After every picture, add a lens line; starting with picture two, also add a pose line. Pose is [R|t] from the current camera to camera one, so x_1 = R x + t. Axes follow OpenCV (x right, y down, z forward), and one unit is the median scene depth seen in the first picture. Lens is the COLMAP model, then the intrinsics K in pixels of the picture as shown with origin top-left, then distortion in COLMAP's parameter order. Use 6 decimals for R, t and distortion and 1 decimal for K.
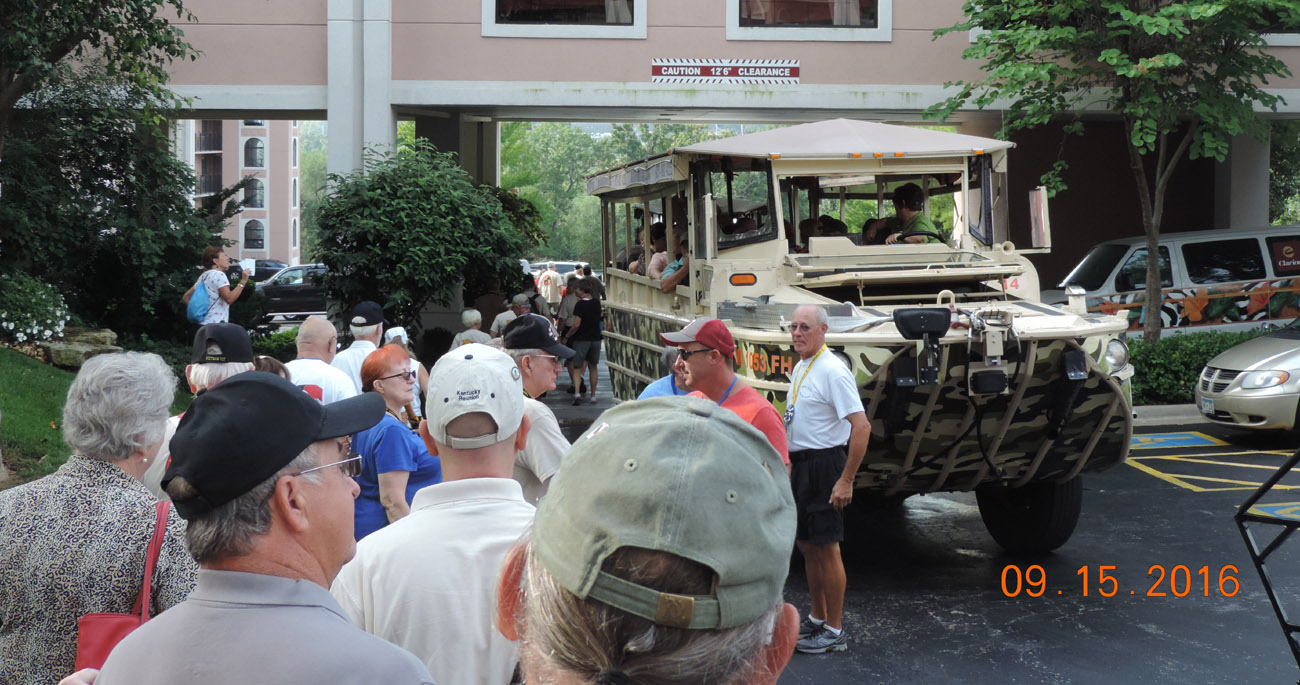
lens RADIAL K [[1601.4, 0, 650.5], [0, 1601.4, 340.5], [0, 0, 1]] dist [-0.127435, 0.000000]
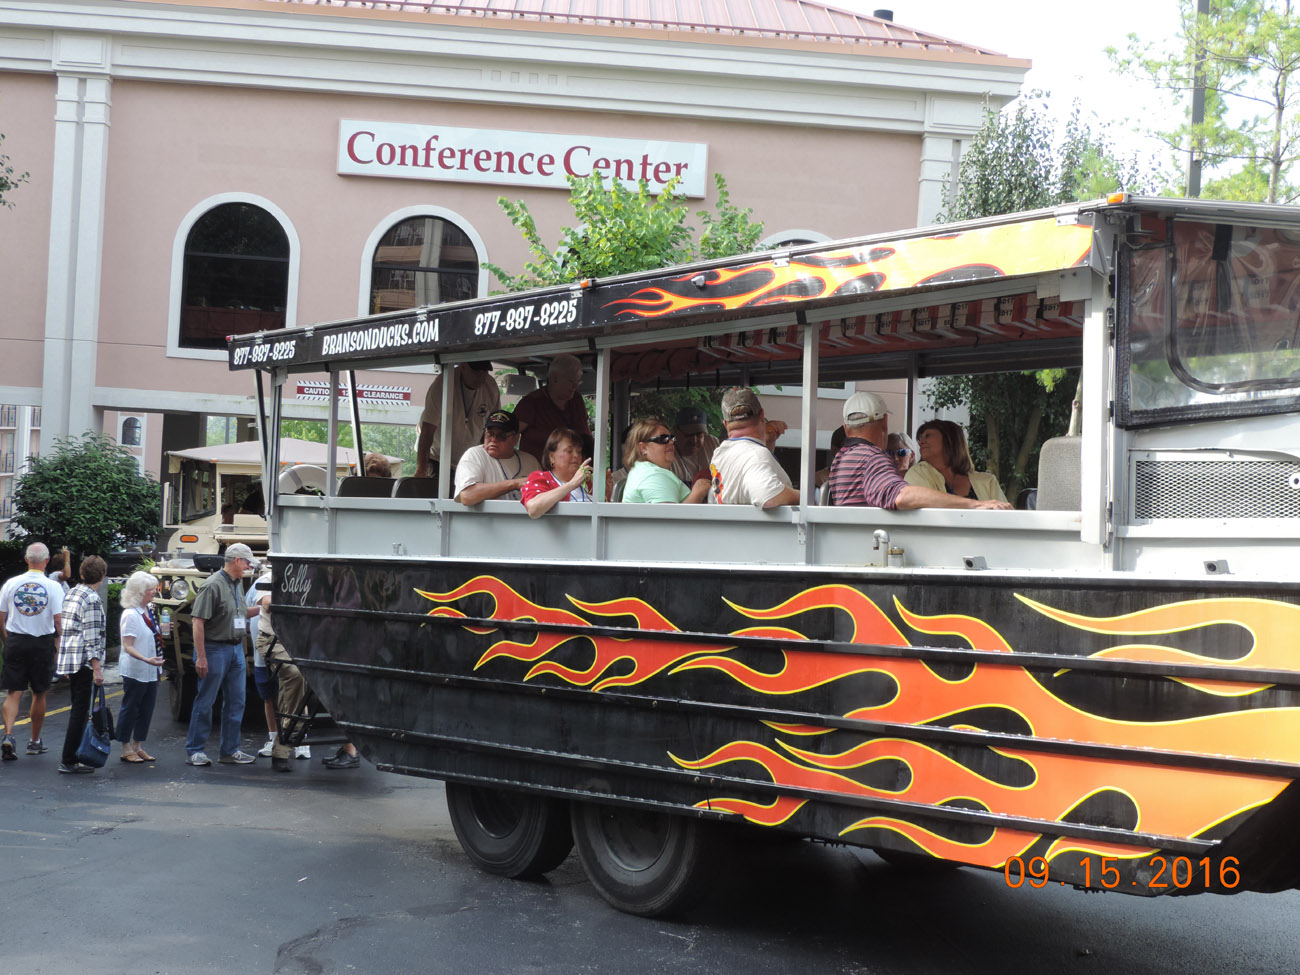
lens RADIAL K [[1595.9, 0, 647.0], [0, 1595.9, 492.1], [0, 0, 1]] dist [-0.048842, 0.000000]
pose [[0.997848, 0.049248, 0.043289, 0.234853], [-0.045067, 0.994667, -0.092766, 0.021405], [-0.047627, 0.090616, 0.994746, -0.298650]]
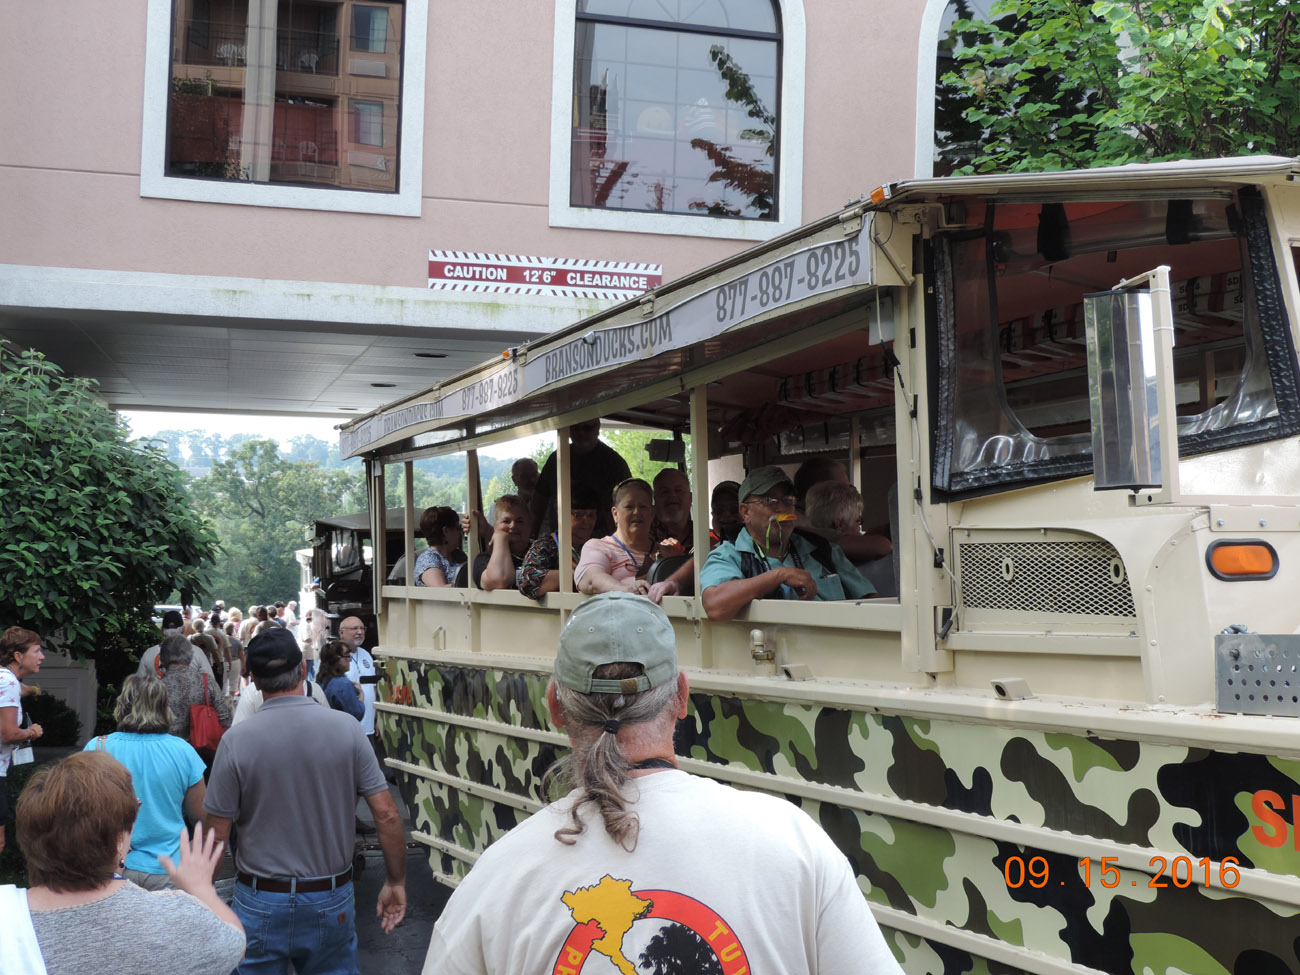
lens RADIAL K [[1595.9, 0, 631.8], [0, 1595.9, 531.1], [0, 0, 1]] dist [-0.048842, 0.000000]
pose [[0.970446, 0.012826, 0.240976, -0.069401], [0.011416, 0.995029, -0.098934, -0.008392], [-0.241047, 0.098761, 0.965475, 0.404530]]
